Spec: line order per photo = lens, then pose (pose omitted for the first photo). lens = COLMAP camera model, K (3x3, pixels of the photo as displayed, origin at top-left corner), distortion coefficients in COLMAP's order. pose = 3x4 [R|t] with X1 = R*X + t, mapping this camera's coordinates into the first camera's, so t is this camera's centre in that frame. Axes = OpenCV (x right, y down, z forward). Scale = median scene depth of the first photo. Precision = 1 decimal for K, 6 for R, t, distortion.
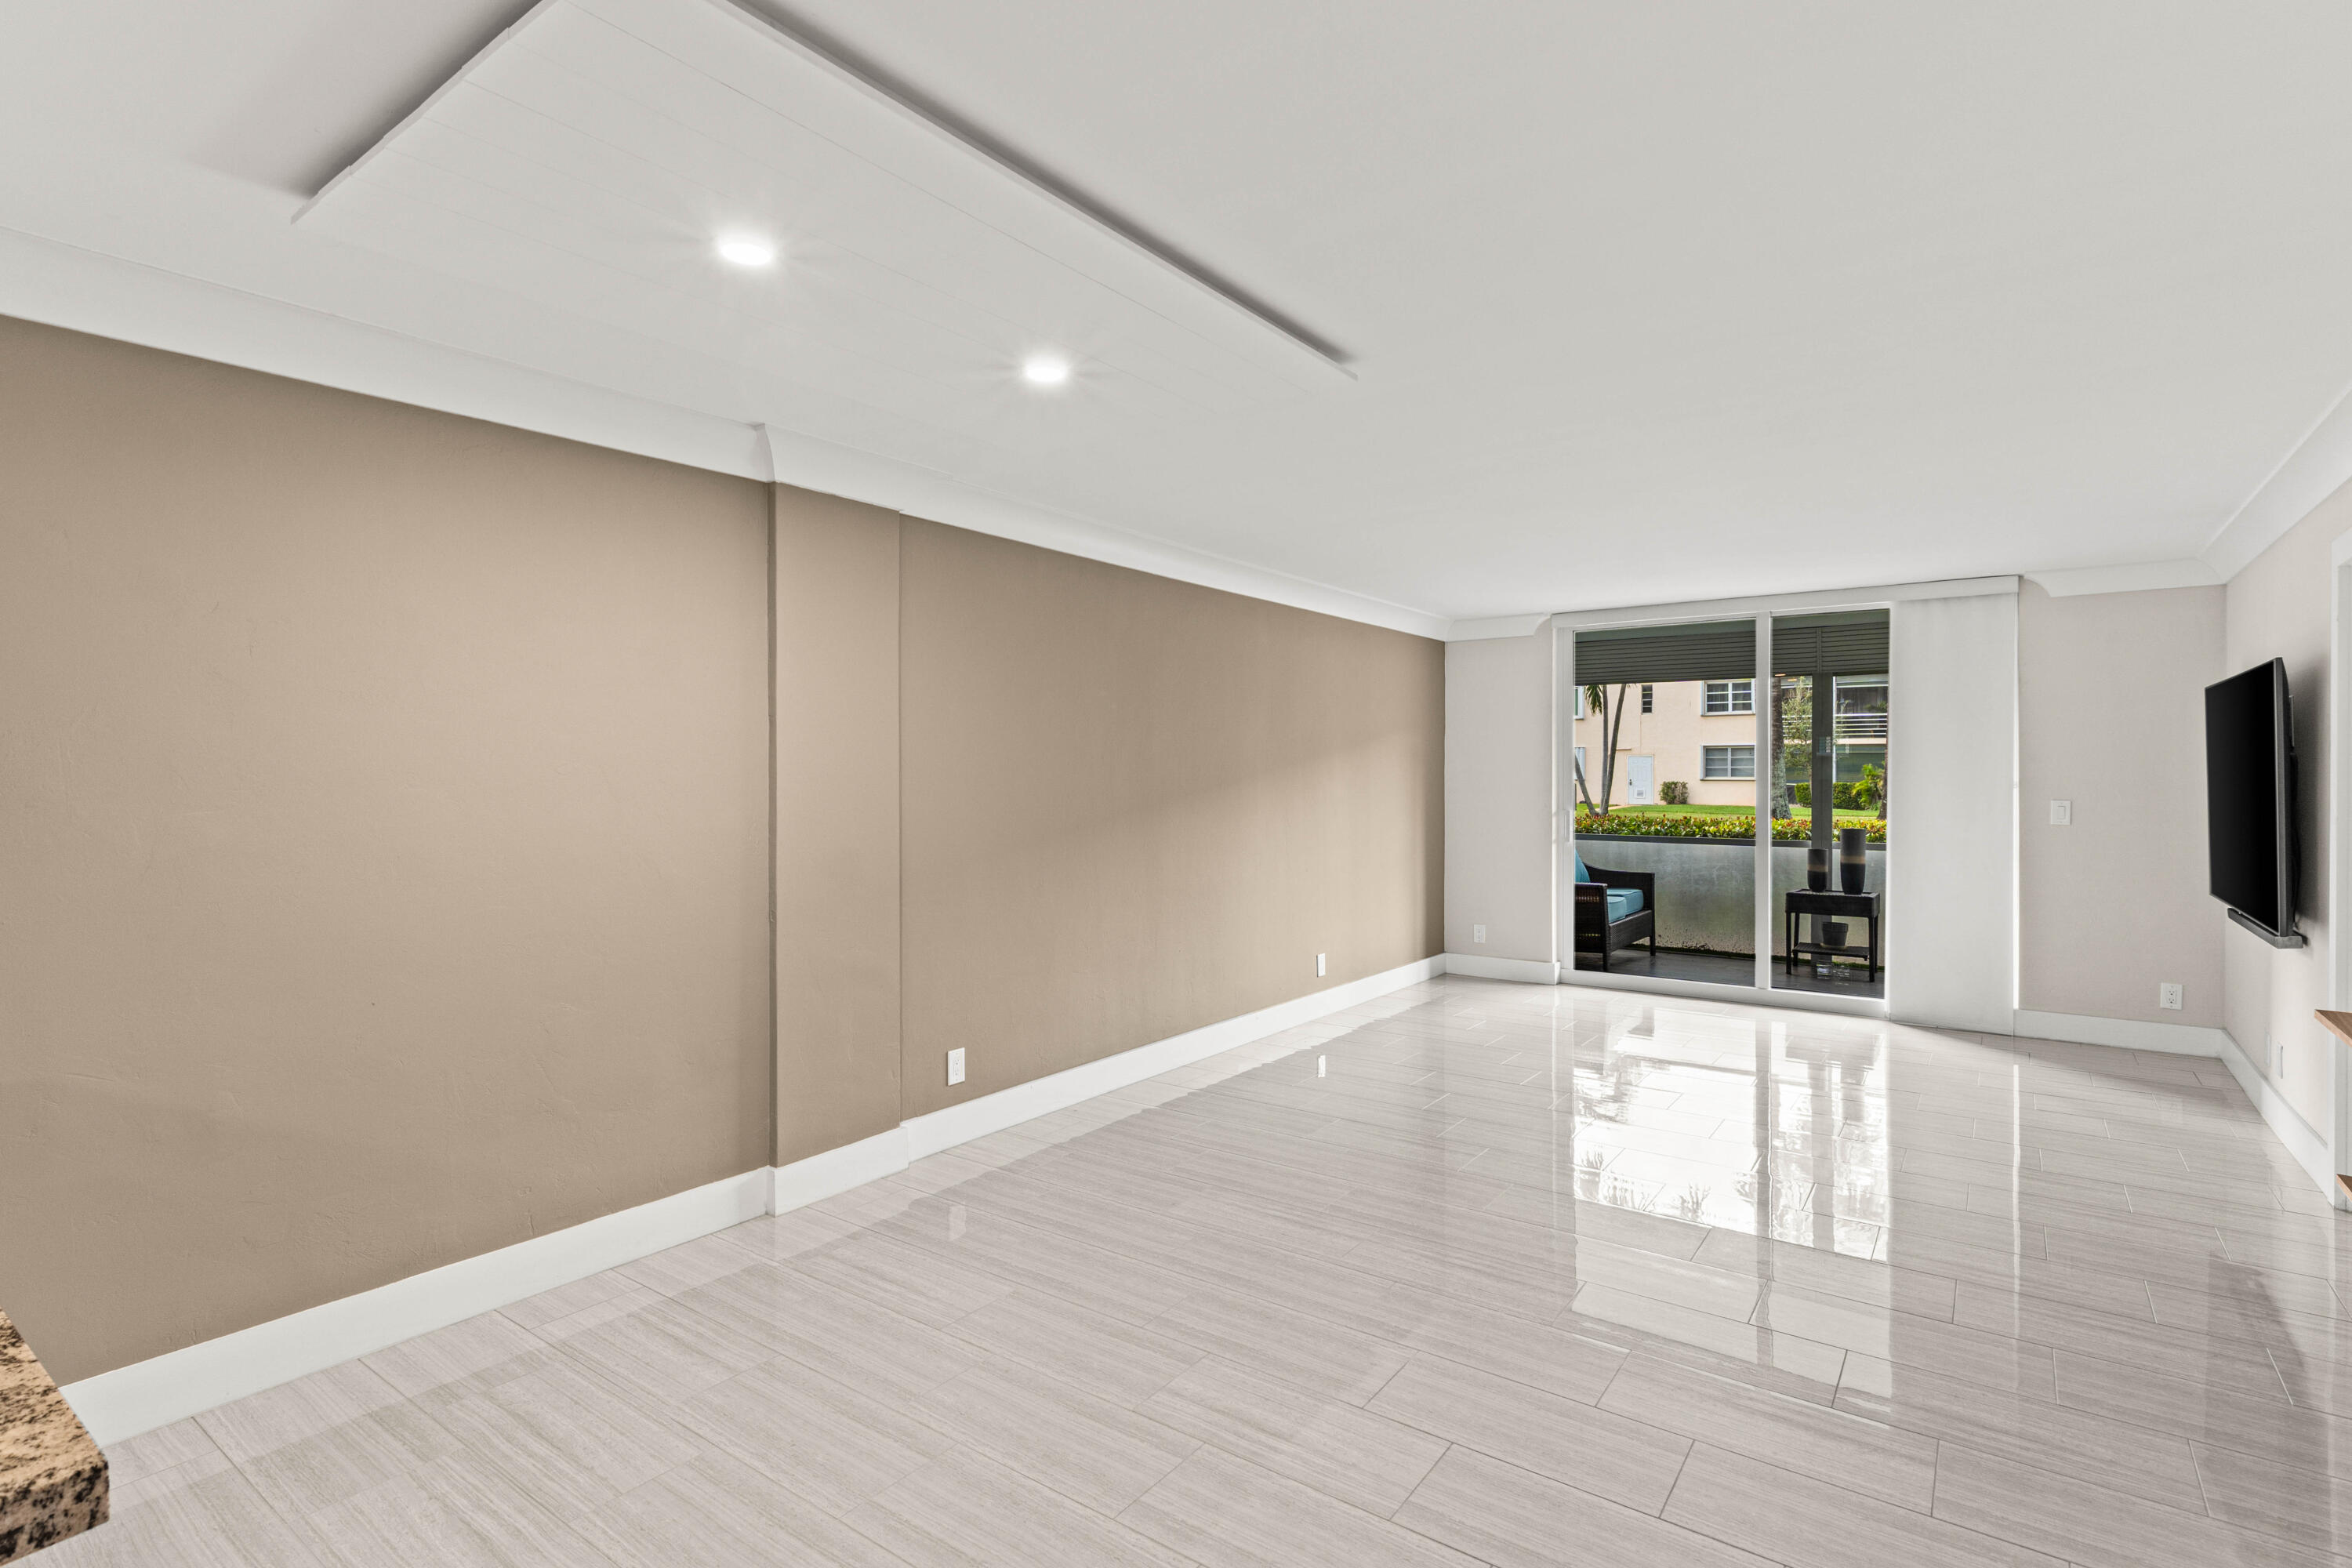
lens RADIAL K [[1136.5, 0, 1164.4], [0, 1136.5, 786.1], [0, 0, 1]] dist [-0.001780, -0.000850]
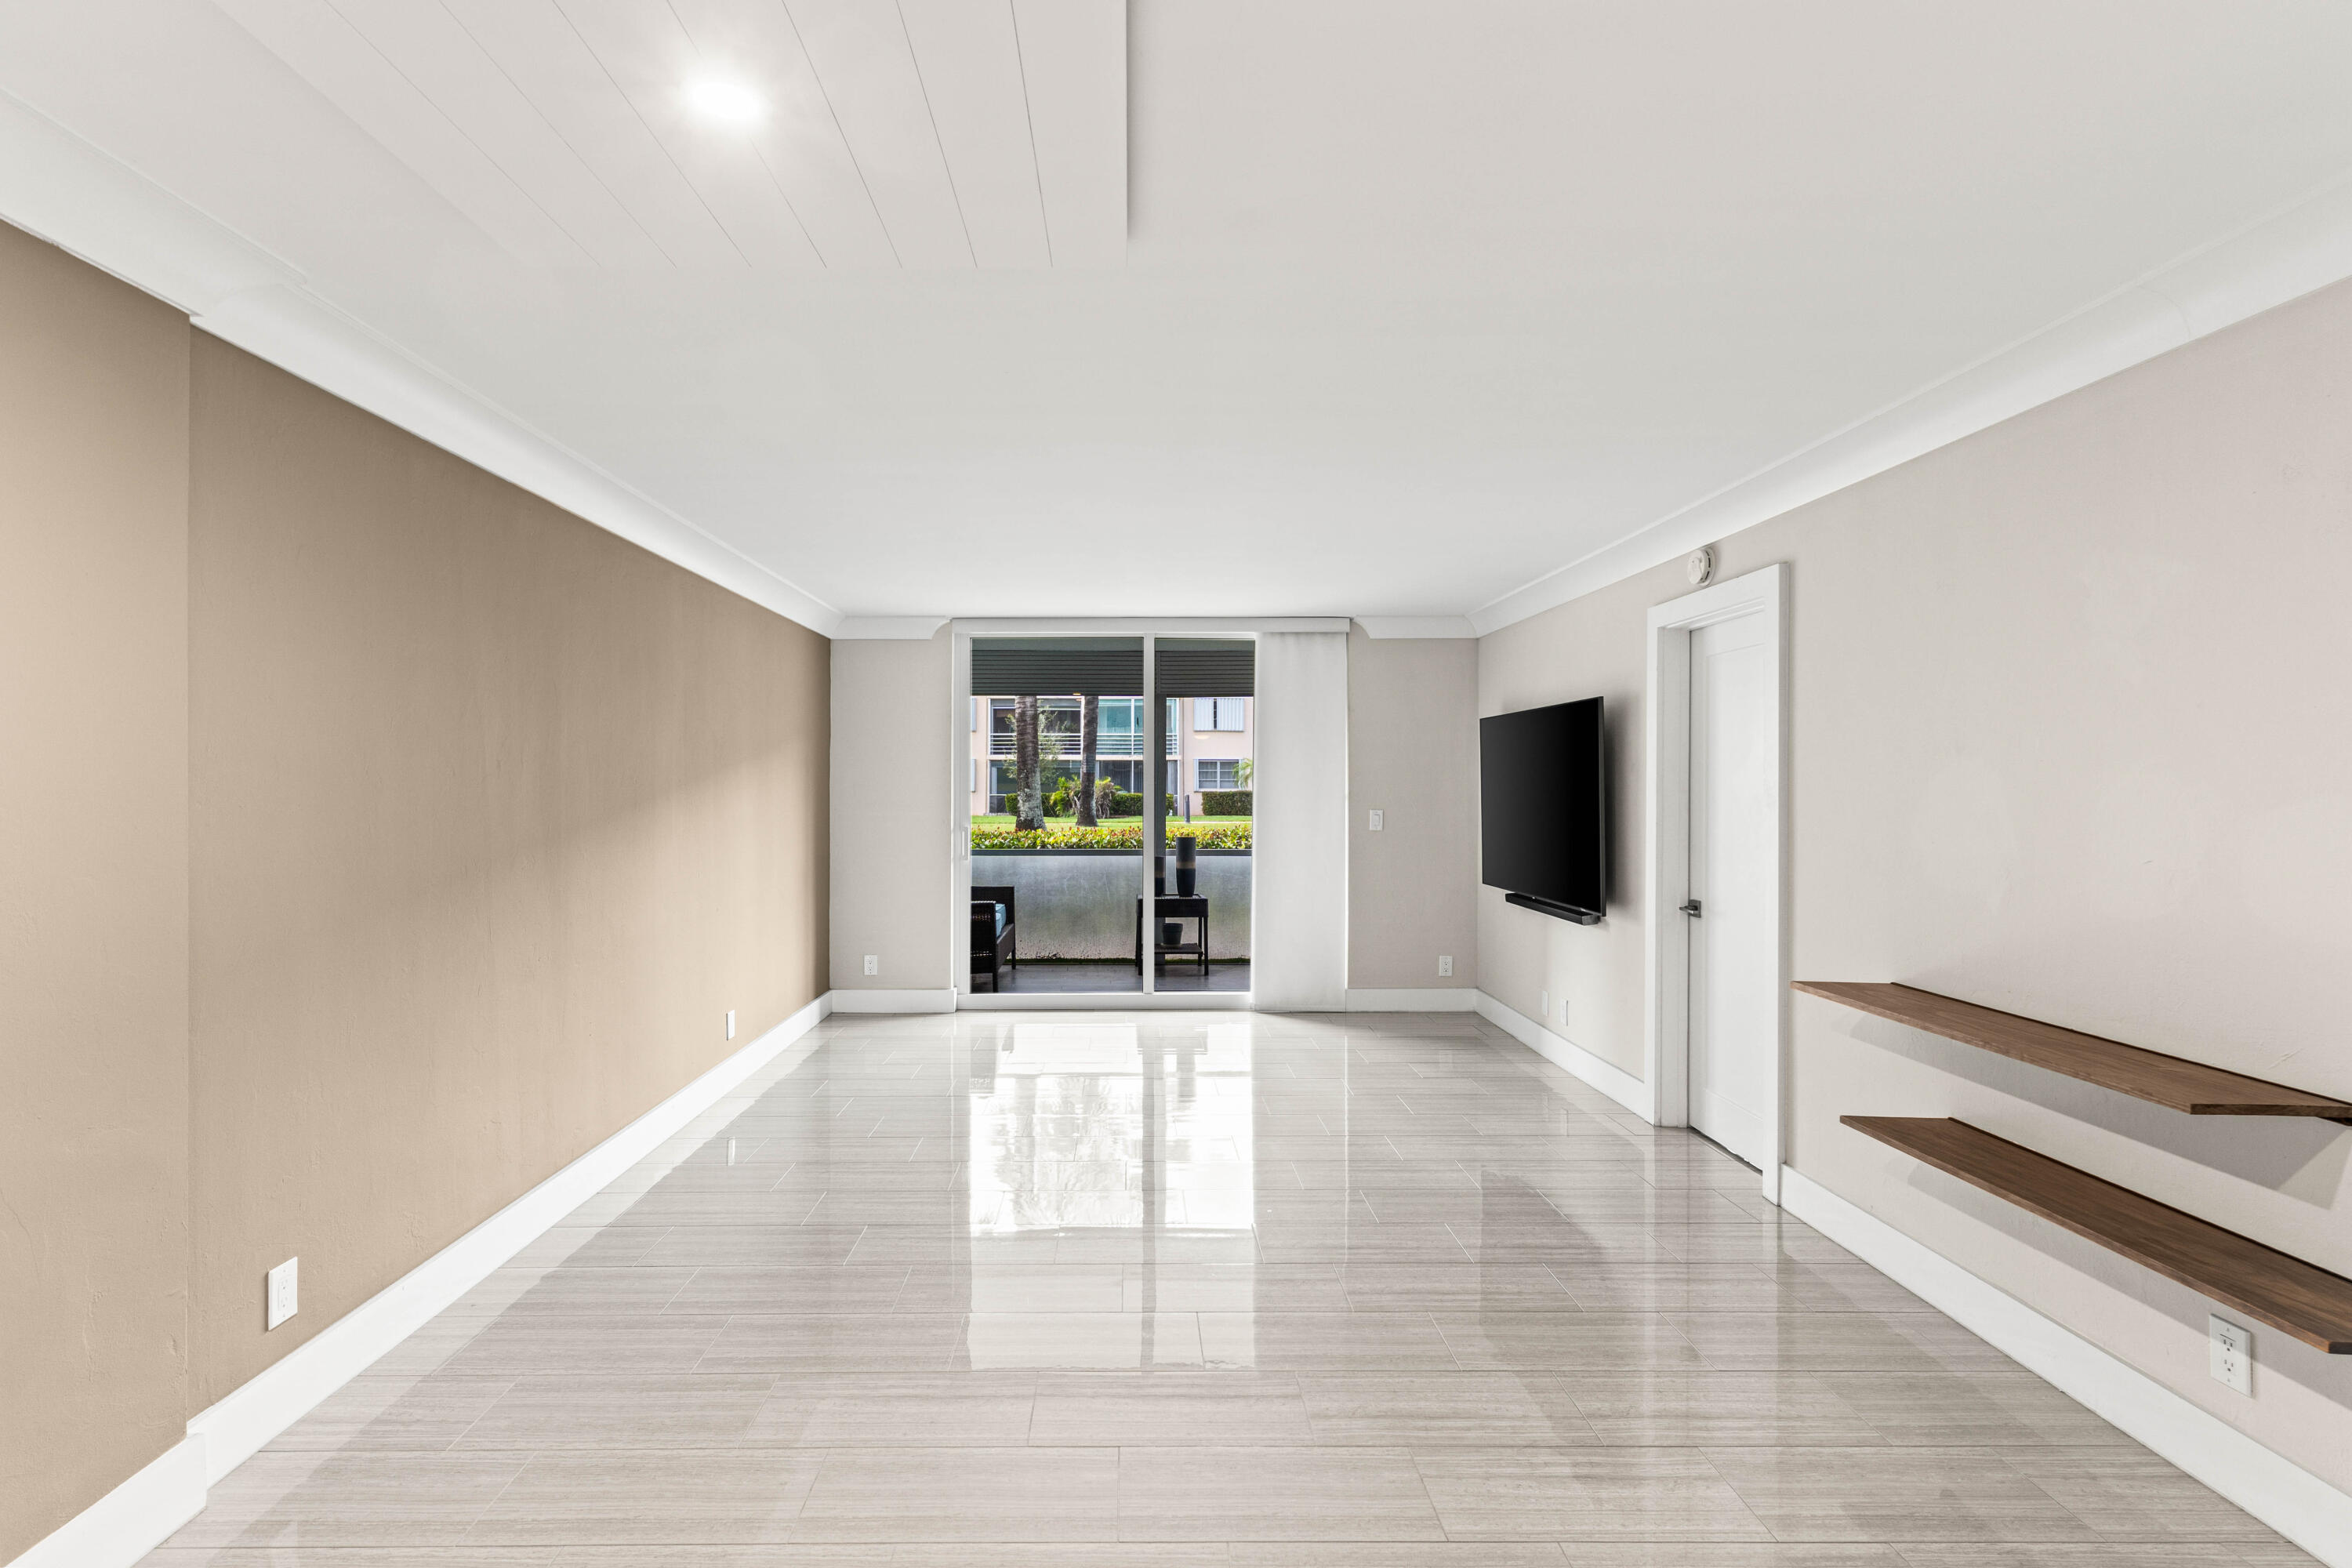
lens RADIAL K [[1146.0, 0, 1131.7], [0, 1146.0, 780.5], [0, 0, 1]] dist [0.001082, 0.000414]
pose [[0.800014, 0.001958, 0.599978, -0.108459], [0.007467, 0.999885, -0.013219, -0.003138], [-0.599934, 0.015056, 0.799907, 0.151377]]
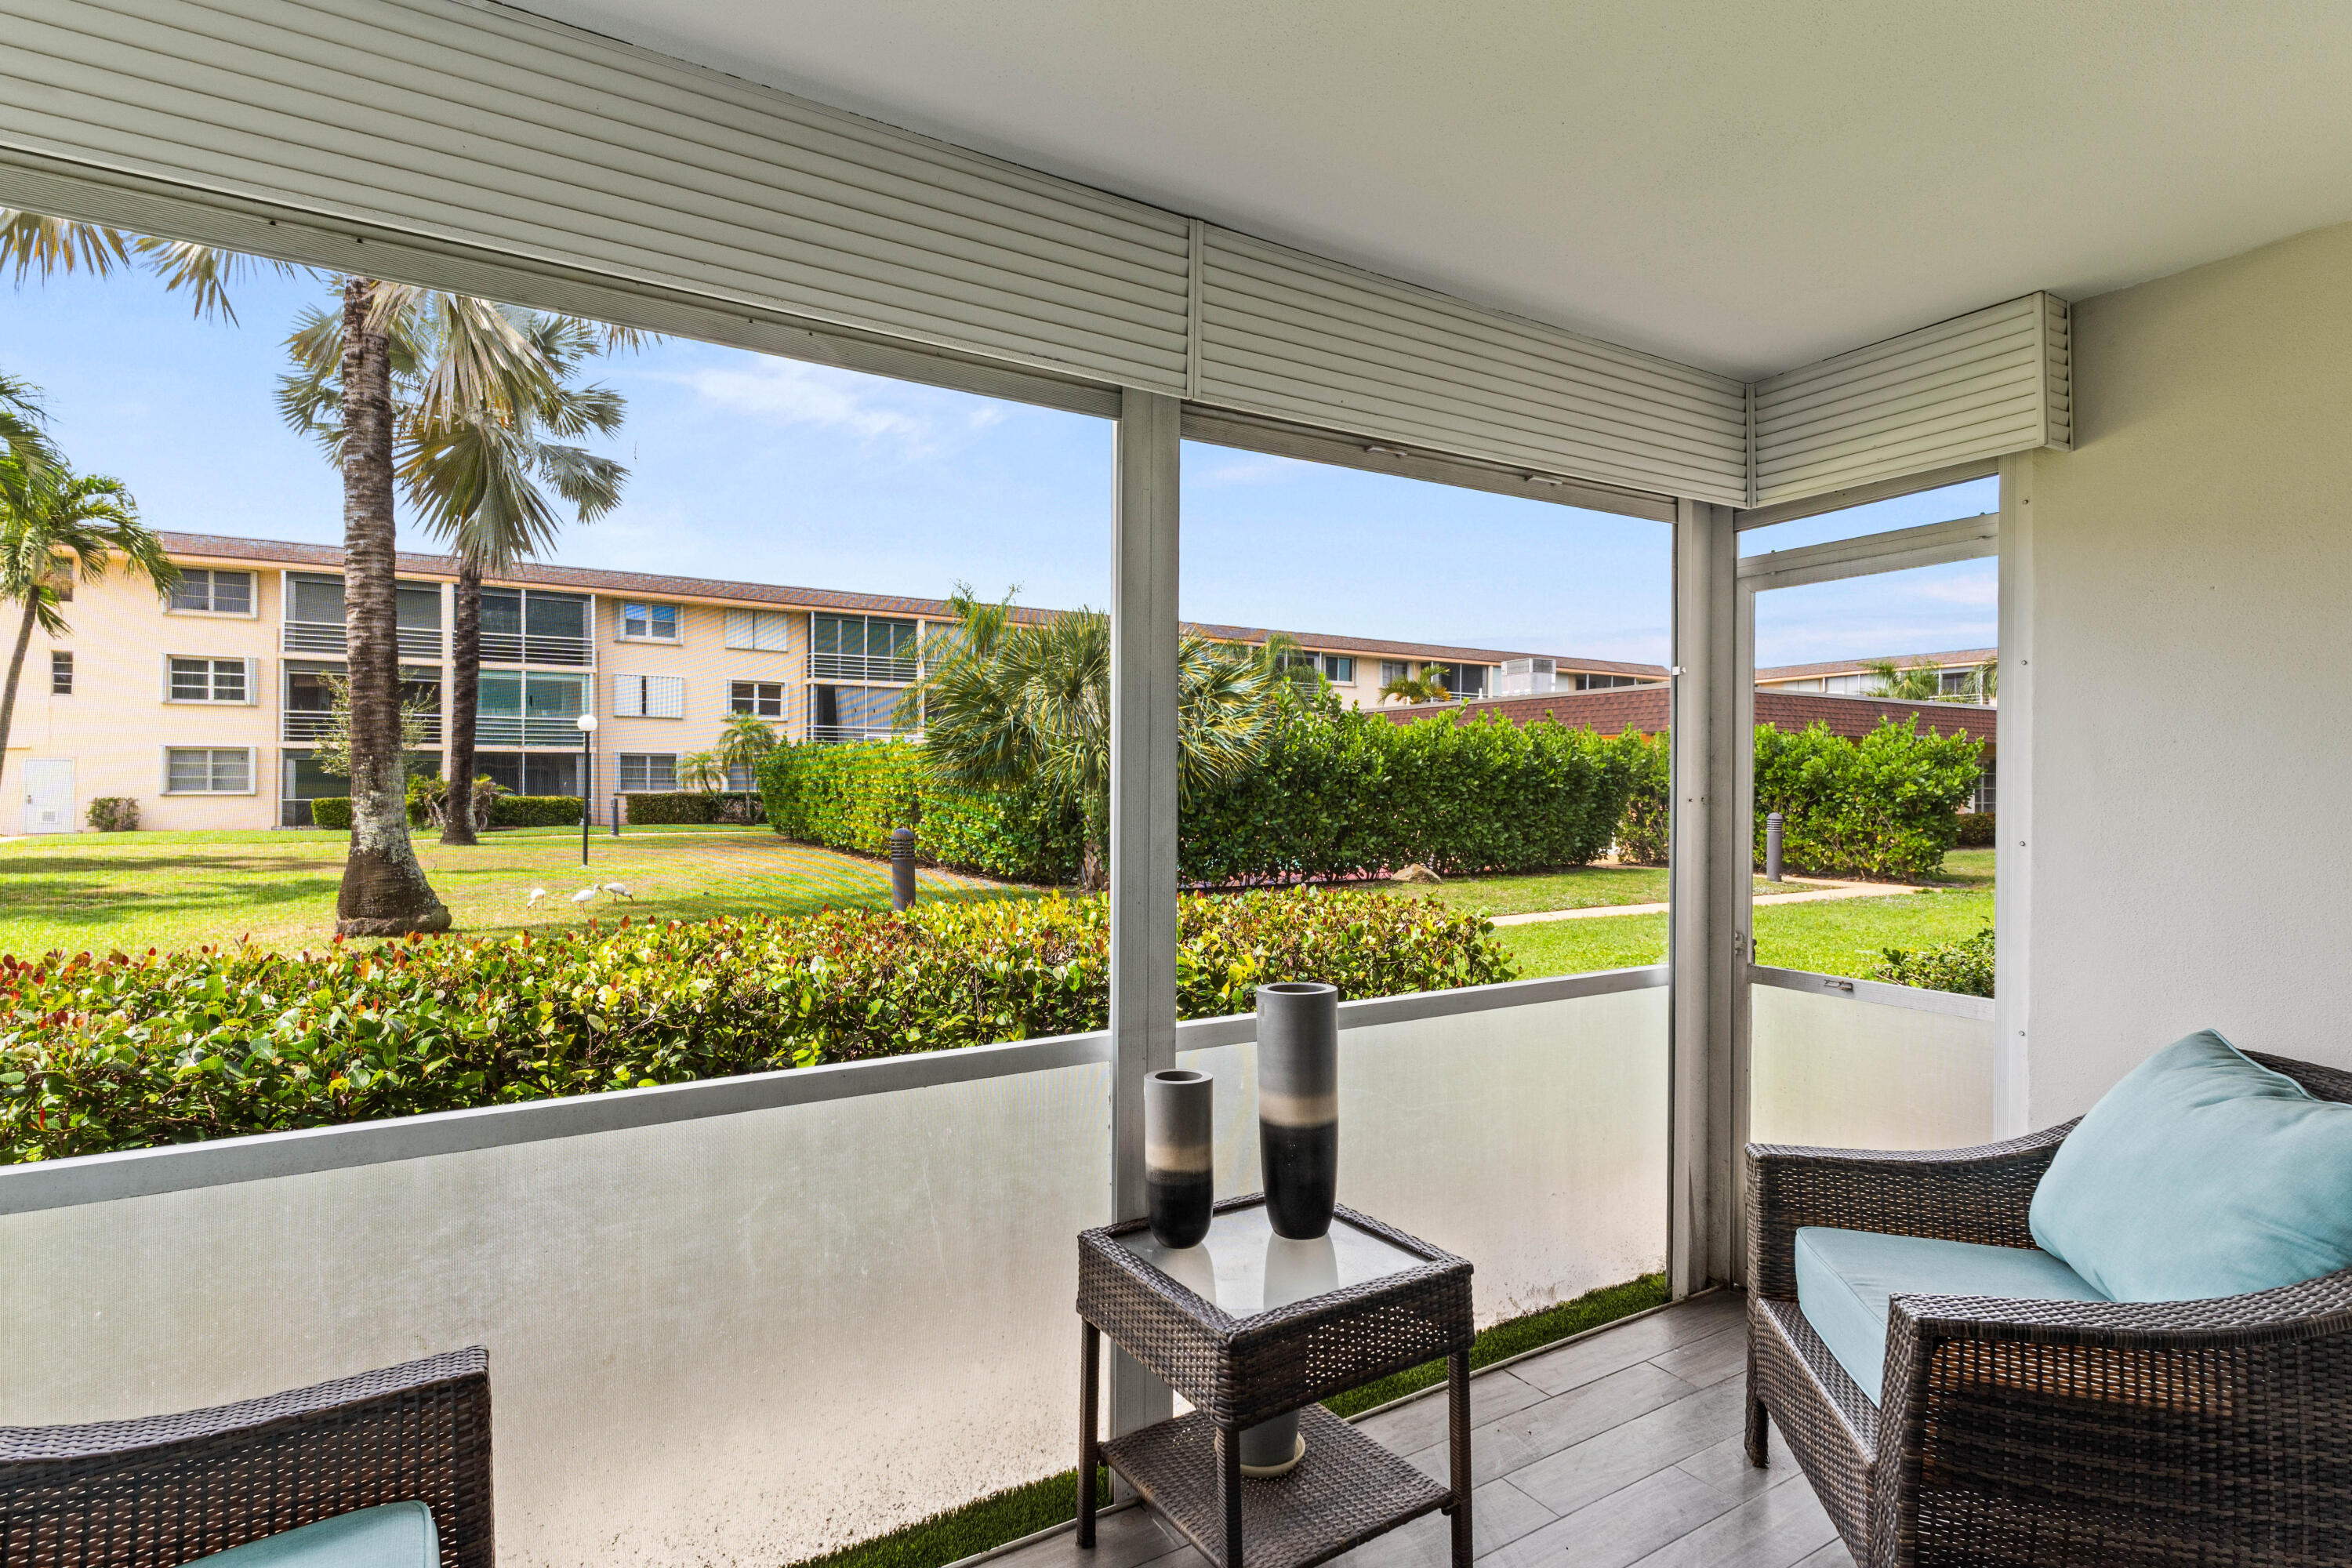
lens RADIAL K [[1136.5, 0, 1164.4], [0, 1136.5, 786.1], [0, 0, 1]] dist [-0.001780, -0.000850]
pose [[0.379633, 0.001478, 0.925136, 0.373054], [0.009394, 0.999941, -0.005452, -0.009681], [-0.925089, 0.010761, 0.379597, 1.004395]]
